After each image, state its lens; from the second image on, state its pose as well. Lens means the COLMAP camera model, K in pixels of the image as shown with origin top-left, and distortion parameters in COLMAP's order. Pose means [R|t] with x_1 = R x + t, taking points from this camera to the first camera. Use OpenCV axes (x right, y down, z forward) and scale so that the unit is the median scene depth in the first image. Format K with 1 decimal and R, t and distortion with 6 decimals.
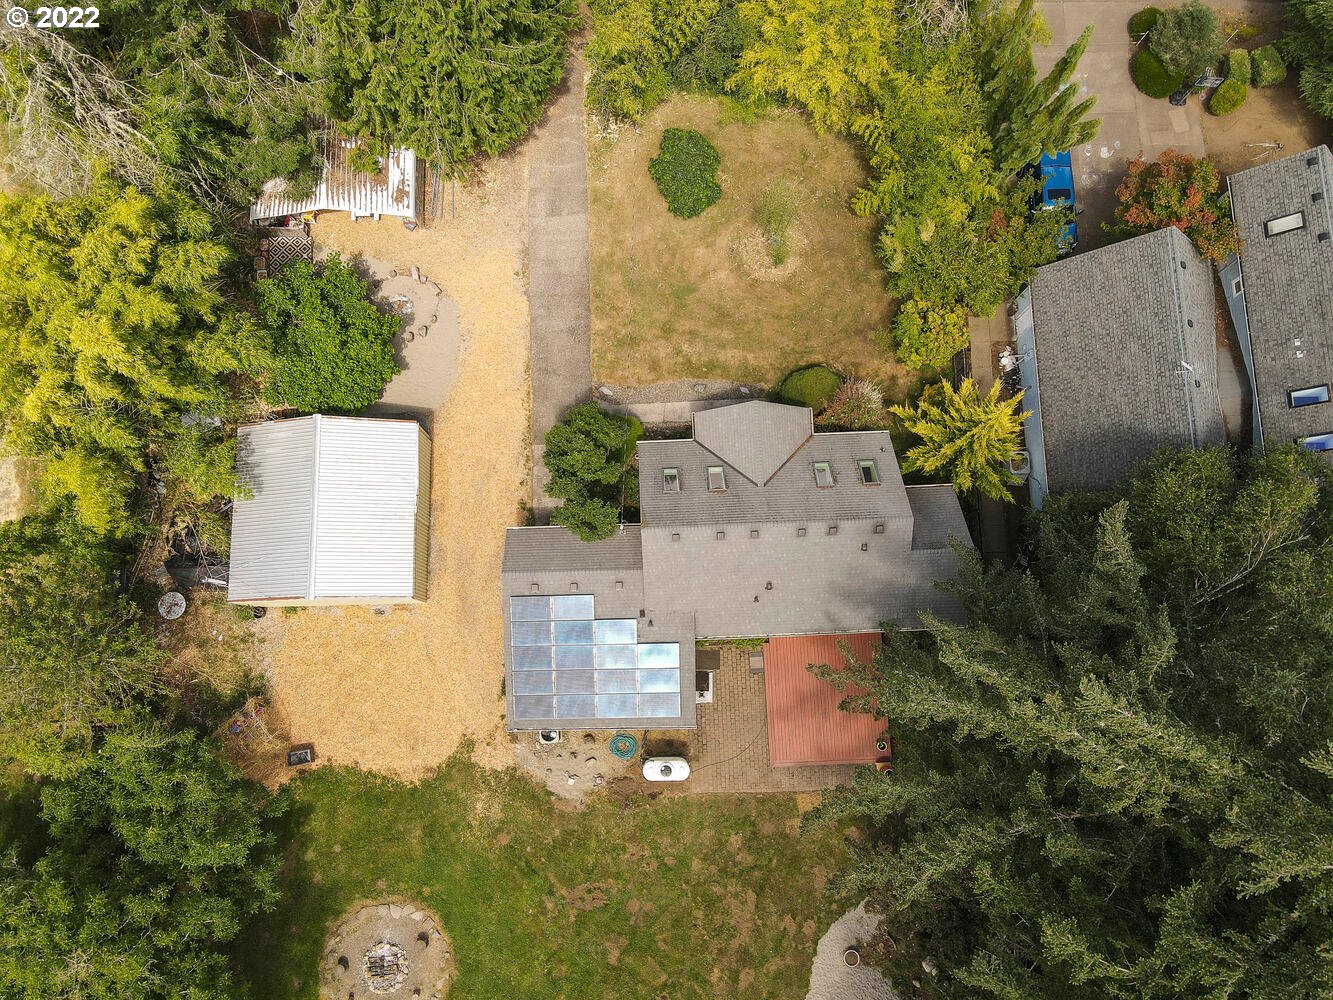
lens RADIAL K [[929.6, 0, 654.4], [0, 929.6, 498.7], [0, 0, 1]] dist [0.004181, 0.003421]
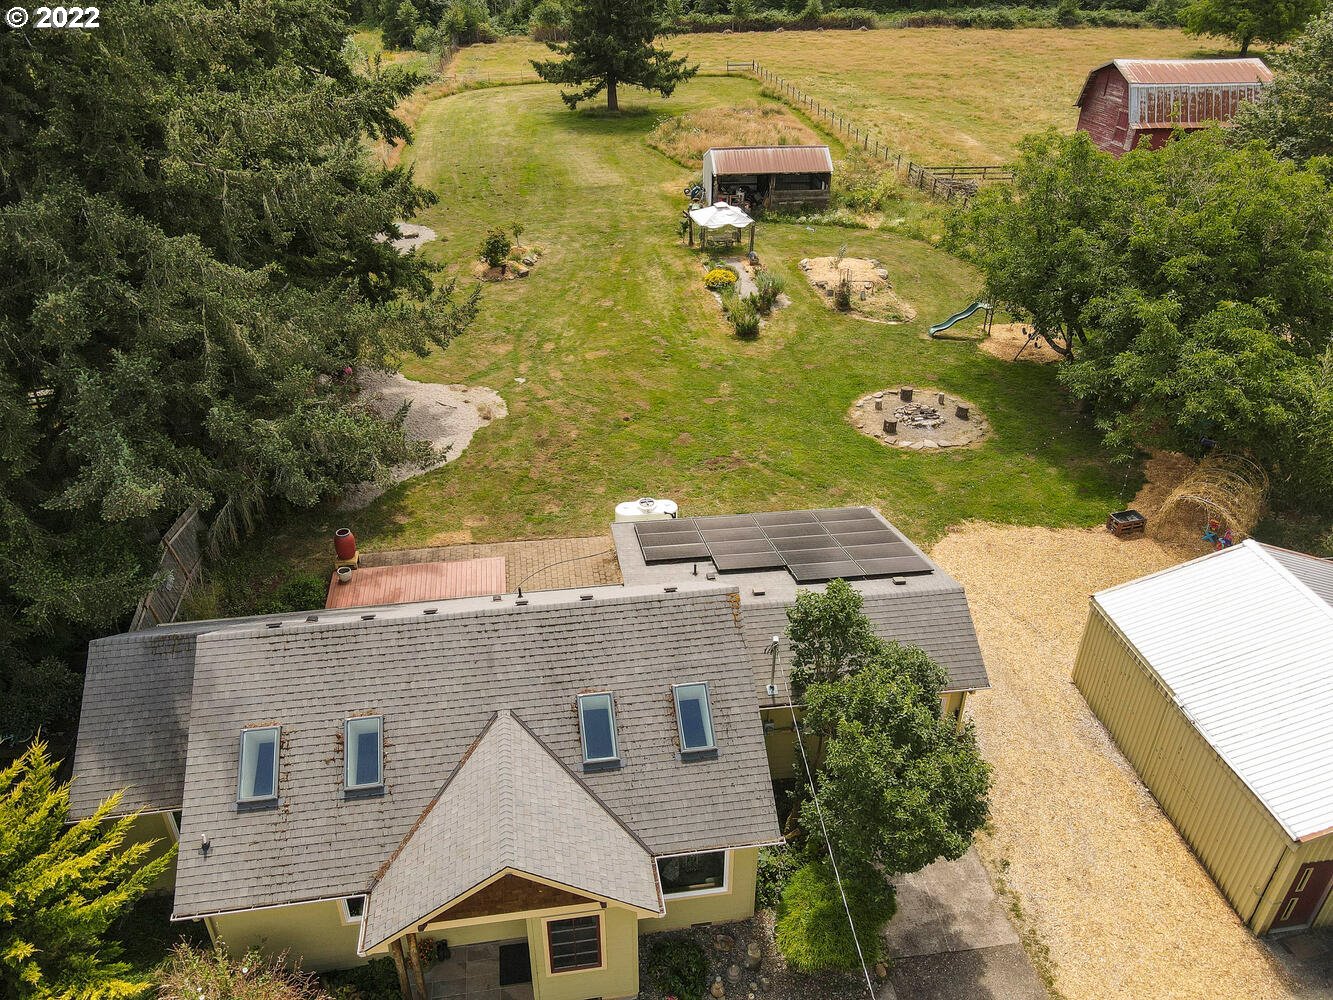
lens RADIAL K [[978.0, 0, 649.2], [0, 978.0, 497.4], [0, 0, 1]] dist [-0.006233, 0.002526]
pose [[-0.994971, 0.061266, -0.079238, 0.069299], [-0.095855, -0.352977, 0.930709, -0.417574], [0.029051, 0.933624, 0.357075, 0.680845]]
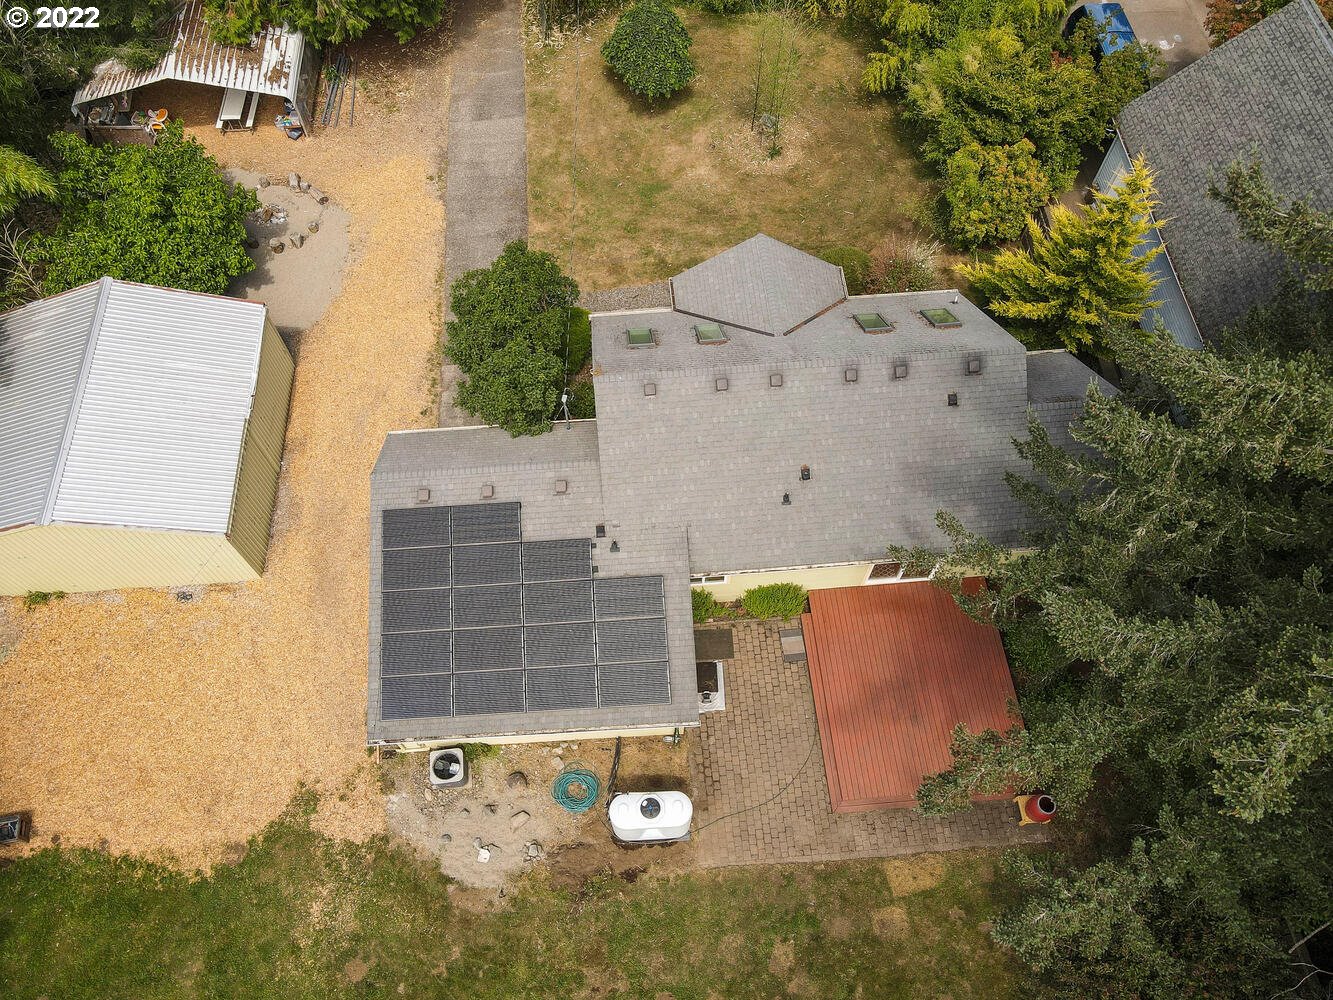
lens RADIAL K [[944.5, 0, 655.2], [0, 944.5, 507.1], [0, 0, 1]] dist [0.020108, -0.003809]
pose [[0.999138, -0.036660, 0.019474, 0.010509], [0.040852, 0.951627, -0.304528, 0.280317], [-0.007368, 0.305061, 0.952304, 0.384504]]
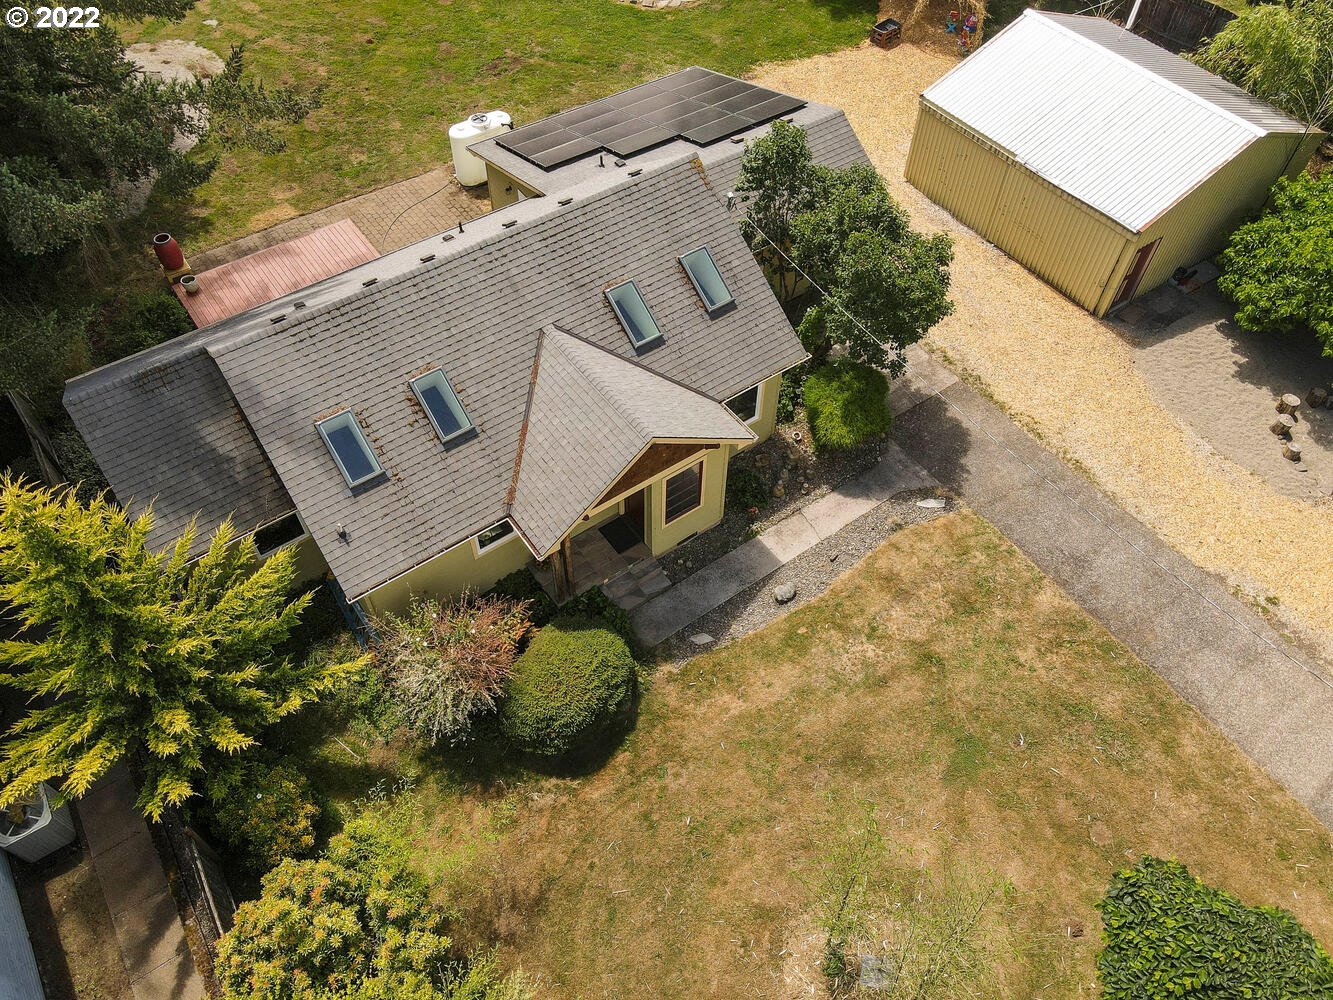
lens RADIAL K [[983.2, 0, 659.5], [0, 983.2, 491.2], [0, 0, 1]] dist [-0.000391, 0.037826]
pose [[-0.837659, 0.430931, -0.335598, 0.258788], [-0.536937, -0.537047, 0.650599, -0.402107], [0.100131, 0.725175, 0.681245, 0.674383]]
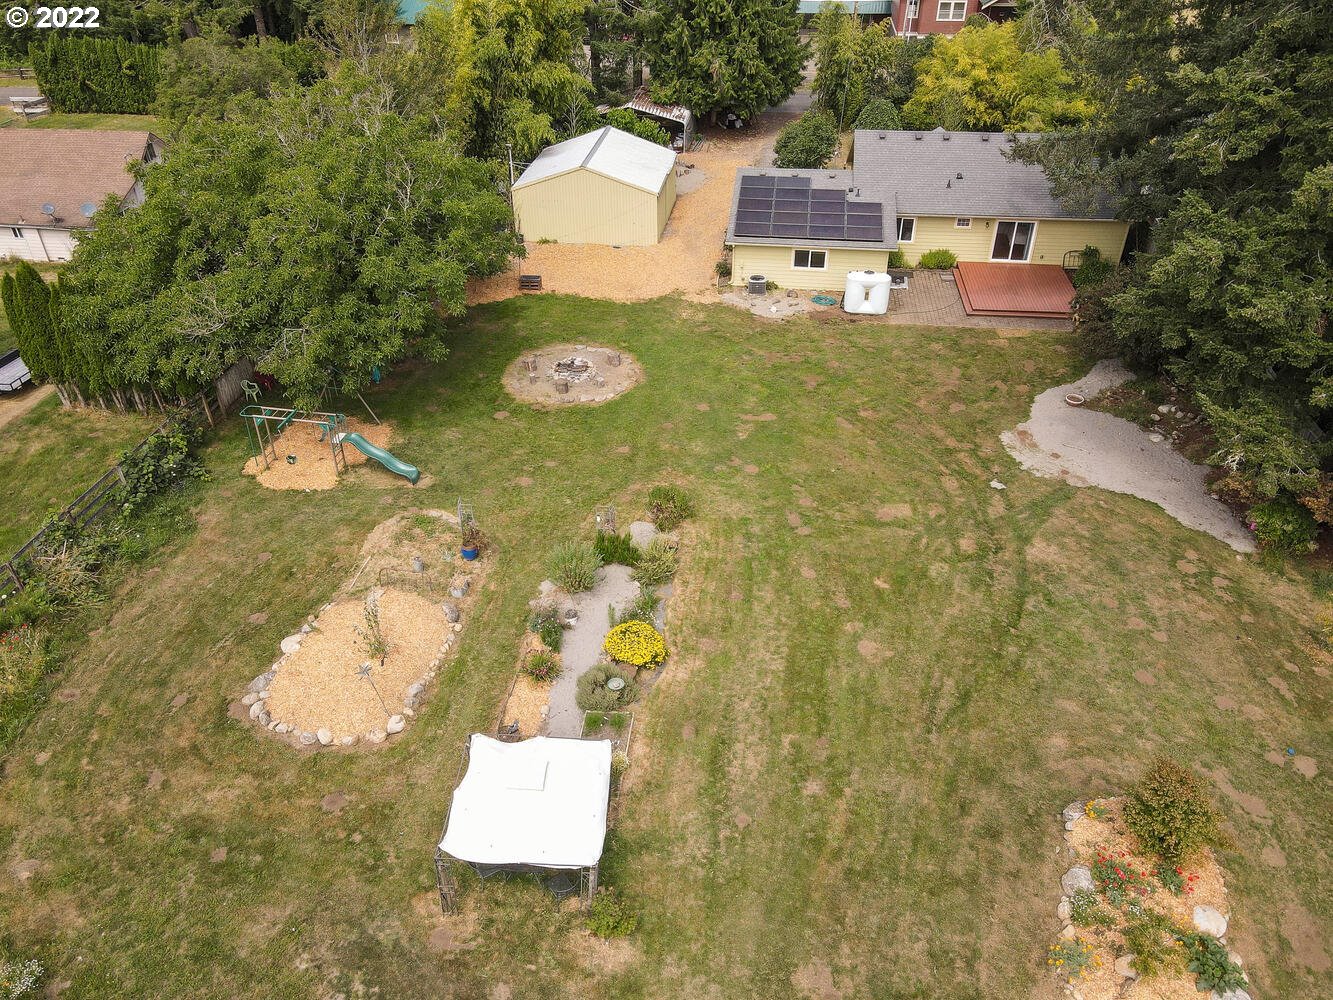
lens RADIAL K [[978.0, 0, 649.2], [0, 978.0, 497.4], [0, 0, 1]] dist [-0.006233, 0.002526]
pose [[0.985996, 0.087924, -0.141705, -0.052596], [-0.162114, 0.704637, -0.690801, 1.233641], [0.039113, 0.704100, 0.709023, 0.356292]]
